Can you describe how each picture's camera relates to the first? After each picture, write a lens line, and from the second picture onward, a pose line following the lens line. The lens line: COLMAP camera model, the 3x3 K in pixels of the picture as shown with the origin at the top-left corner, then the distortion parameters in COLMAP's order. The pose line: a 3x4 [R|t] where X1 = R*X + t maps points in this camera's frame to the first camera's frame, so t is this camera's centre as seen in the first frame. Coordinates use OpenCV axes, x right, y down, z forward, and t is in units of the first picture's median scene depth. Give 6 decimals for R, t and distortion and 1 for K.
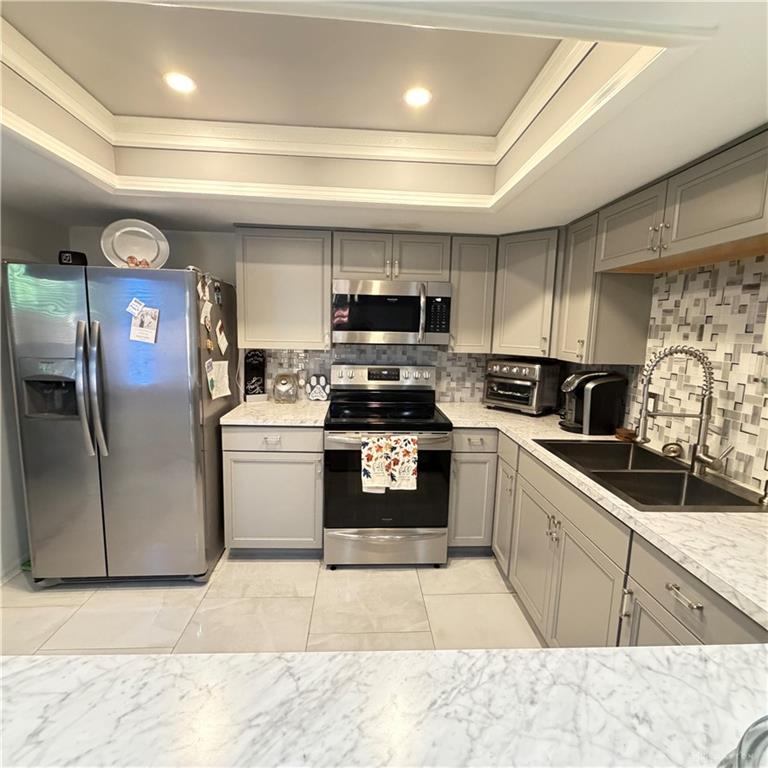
lens RADIAL K [[407.8, 0, 384.0], [0, 407.8, 384.0], [0, 0, 1]] dist [0.001955, -0.000751]
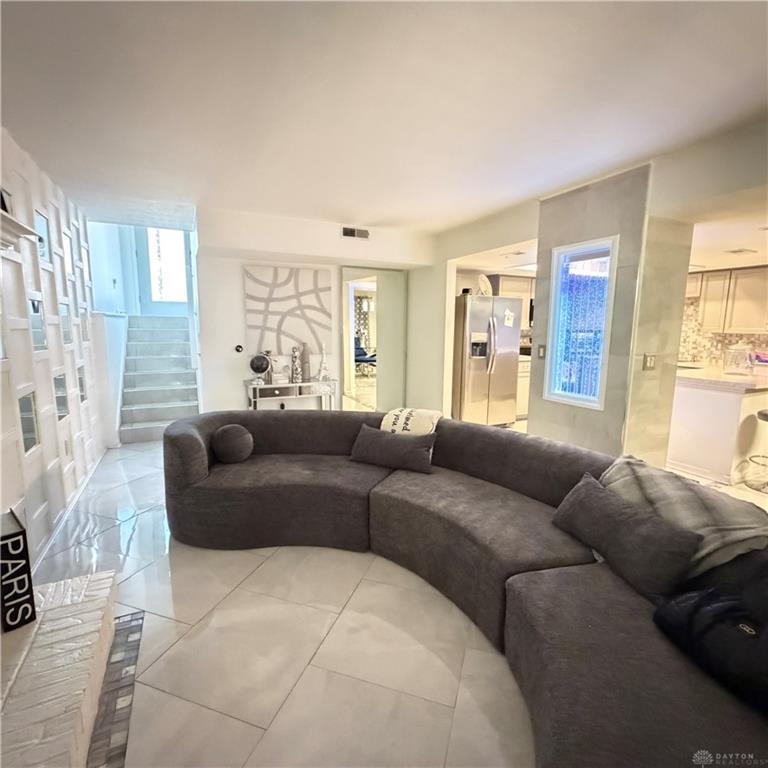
lens RADIAL K [[407.8, 0, 384.0], [0, 407.8, 384.0], [0, 0, 1]] dist [0.001955, -0.000751]
pose [[0.921838, -0.074686, 0.380312, -2.029335], [0.068565, 0.997206, 0.029637, 0.112121], [-0.381463, -0.001245, 0.924383, -0.928099]]
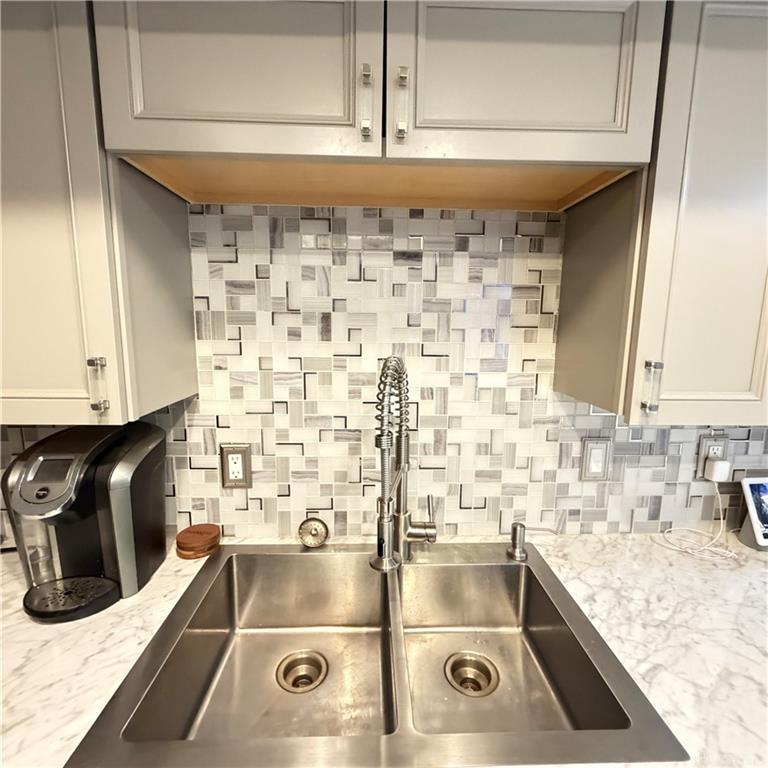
lens RADIAL K [[407.8, 0, 384.0], [0, 407.8, 384.0], [0, 0, 1]] dist [0.001955, -0.000751]
pose [[0.024895, -0.174126, 0.984409, 0.147049], [0.129052, 0.977034, 0.169558, -0.102287], [-0.991325, 0.122819, 0.046795, 0.689085]]
